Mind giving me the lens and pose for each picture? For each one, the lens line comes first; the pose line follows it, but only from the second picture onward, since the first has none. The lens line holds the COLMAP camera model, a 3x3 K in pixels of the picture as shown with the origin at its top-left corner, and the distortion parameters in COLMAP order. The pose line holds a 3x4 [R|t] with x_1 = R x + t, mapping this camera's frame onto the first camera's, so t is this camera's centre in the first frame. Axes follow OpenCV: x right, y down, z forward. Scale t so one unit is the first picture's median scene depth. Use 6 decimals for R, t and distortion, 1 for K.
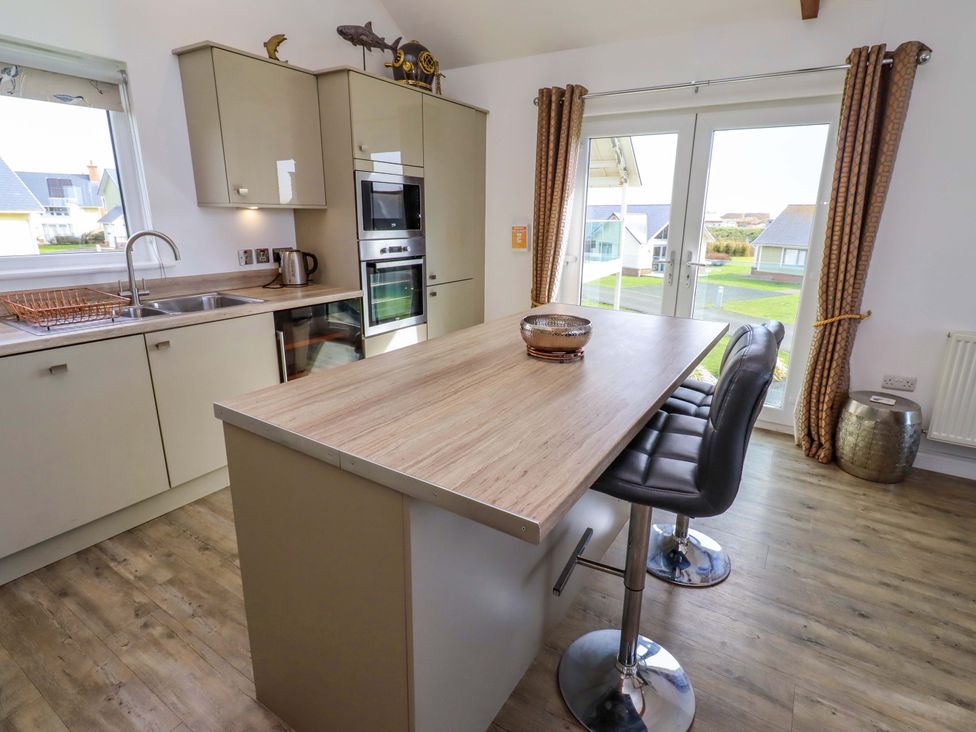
lens RADIAL K [[509.3, 0, 493.3], [0, 509.3, 351.1], [0, 0, 1]] dist [0.003816, -0.000097]
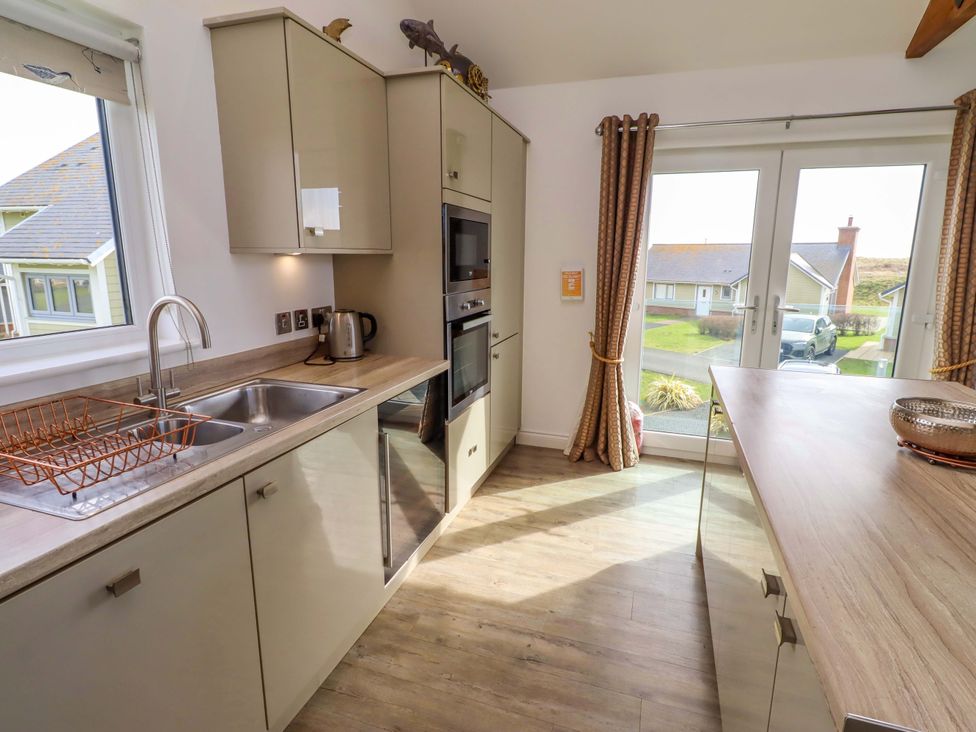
lens RADIAL K [[512.7, 0, 492.0], [0, 512.7, 352.4], [0, 0, 1]] dist [-0.000292, 0.000381]
pose [[0.970277, -0.052971, 0.236130, -0.361067], [0.070022, 0.995464, -0.064414, -0.076078], [-0.231646, 0.079033, 0.969584, 0.248562]]
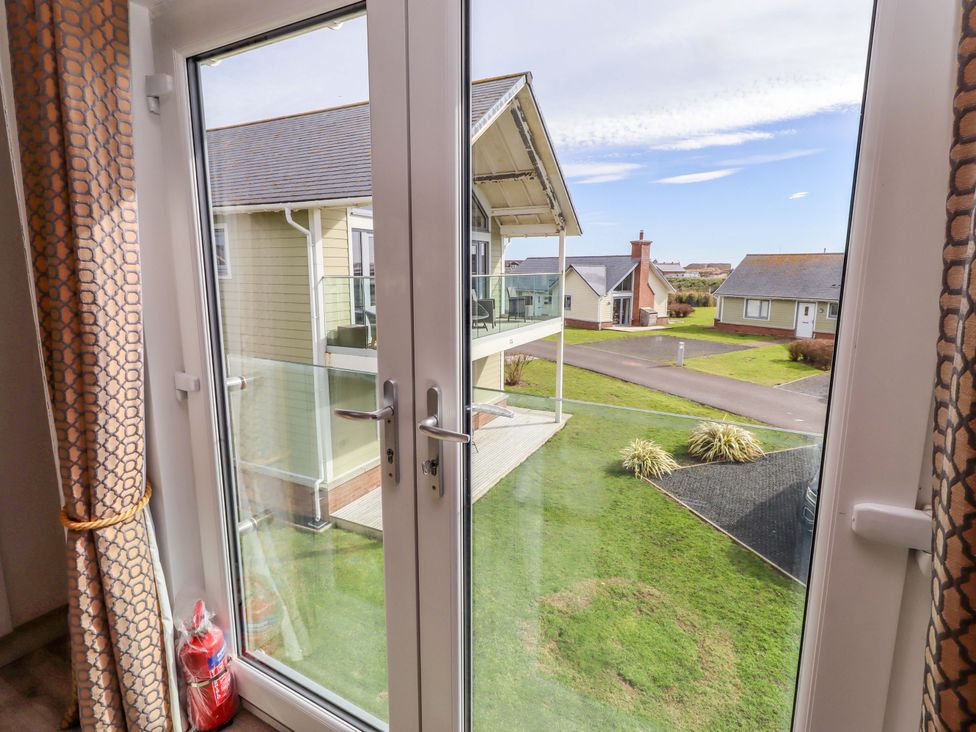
lens RADIAL K [[509.3, 0, 493.3], [0, 509.3, 351.1], [0, 0, 1]] dist [0.003816, -0.000097]
pose [[0.998646, -0.016516, 0.049329, 0.438884], [0.021269, 0.995015, -0.097436, -0.199782], [-0.047474, 0.098353, 0.994019, 0.743574]]
